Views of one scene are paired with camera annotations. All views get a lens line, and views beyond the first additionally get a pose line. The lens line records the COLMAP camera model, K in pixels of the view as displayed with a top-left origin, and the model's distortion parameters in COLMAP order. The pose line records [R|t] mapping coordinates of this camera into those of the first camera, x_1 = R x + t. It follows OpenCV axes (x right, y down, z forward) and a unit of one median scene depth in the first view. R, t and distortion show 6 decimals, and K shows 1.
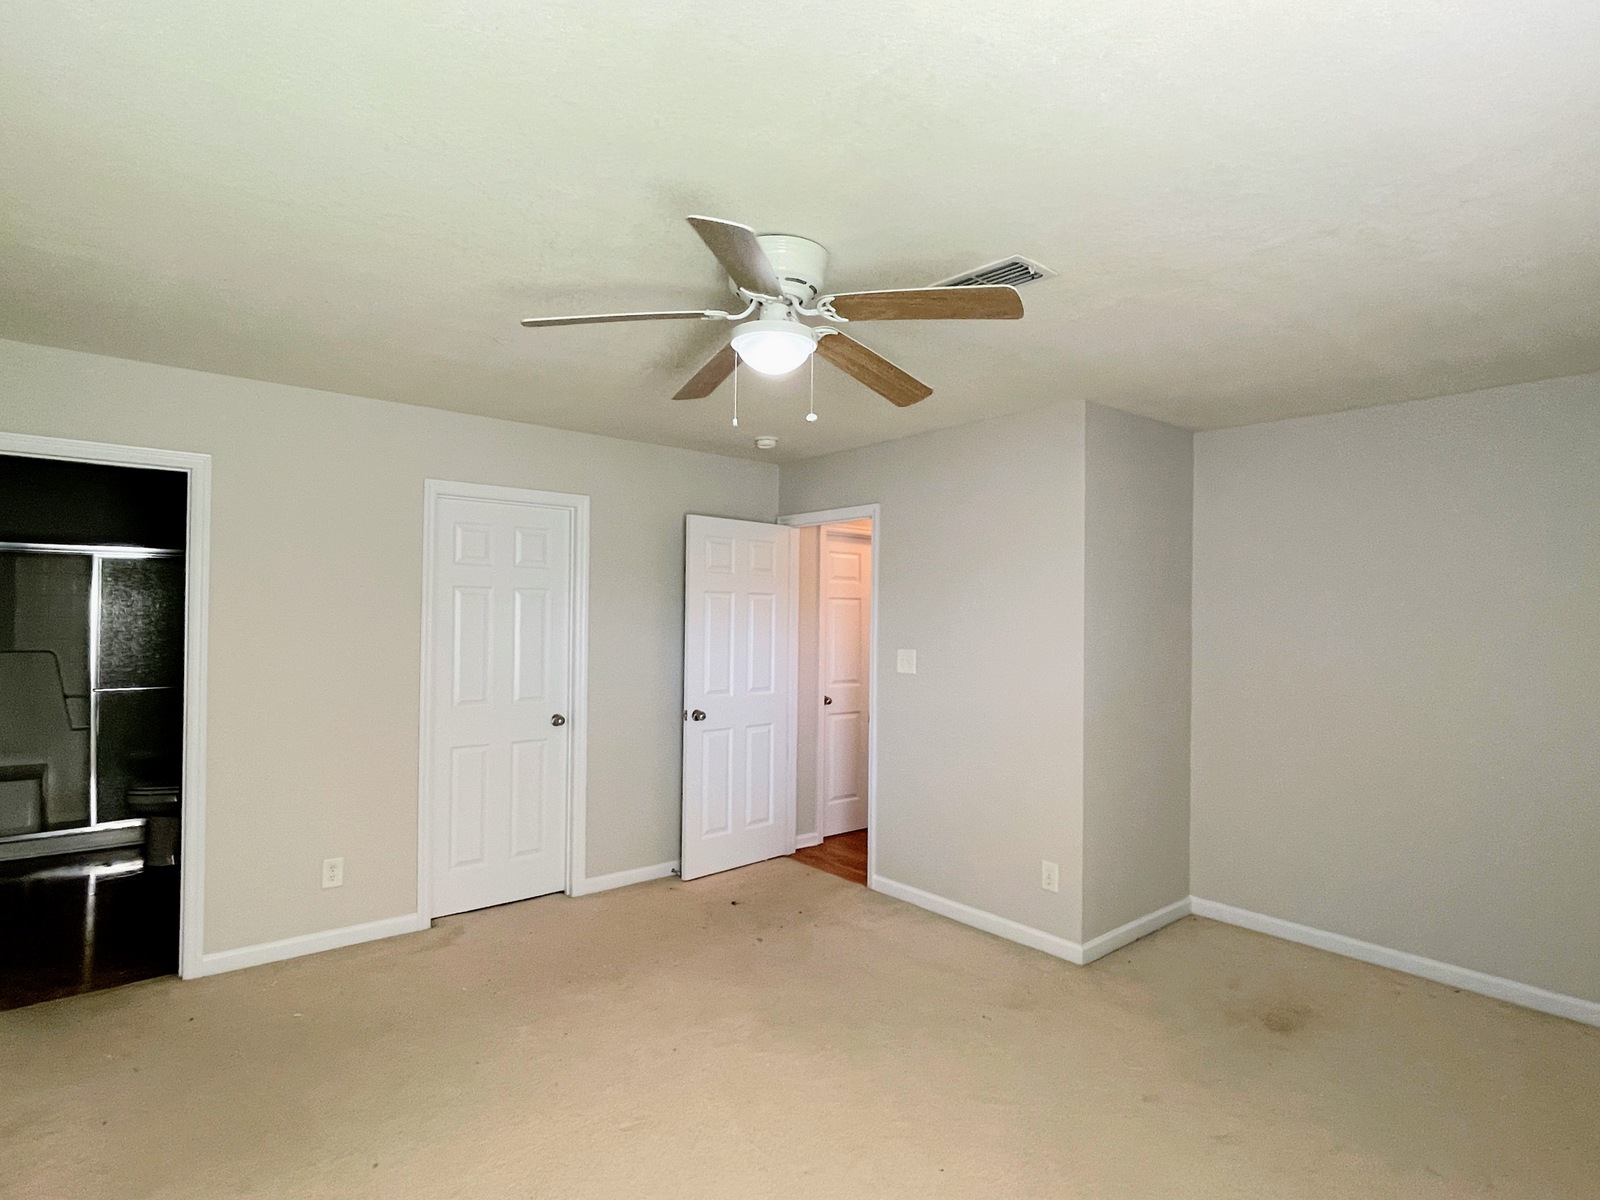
lens RADIAL K [[844.8, 0, 791.9], [0, 844.8, 603.7], [0, 0, 1]] dist [-0.010667, 0.009218]
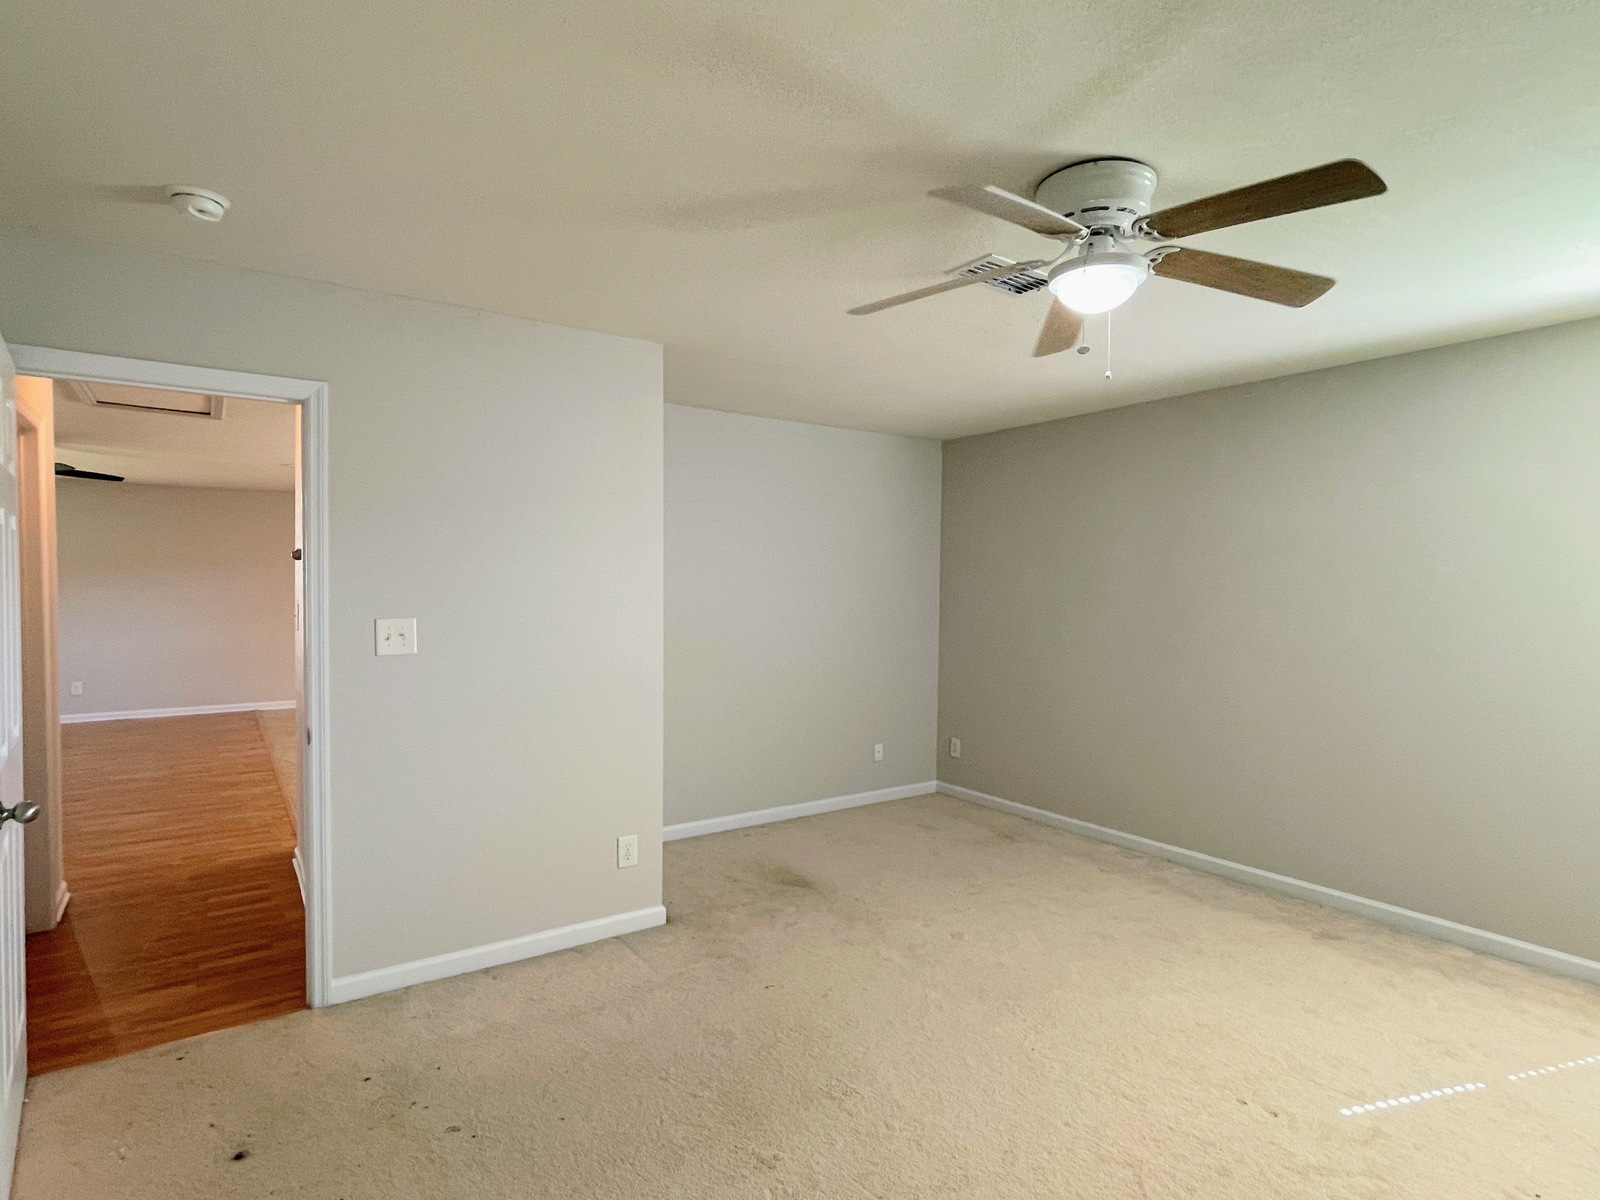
lens RADIAL K [[844.8, 0, 791.9], [0, 844.8, 603.7], [0, 0, 1]] dist [-0.010667, 0.009218]
pose [[0.082922, -0.033297, 0.996000, -0.571724], [-0.021686, 0.999145, 0.035208, 0.014244], [-0.996320, -0.024518, 0.082129, 0.721683]]
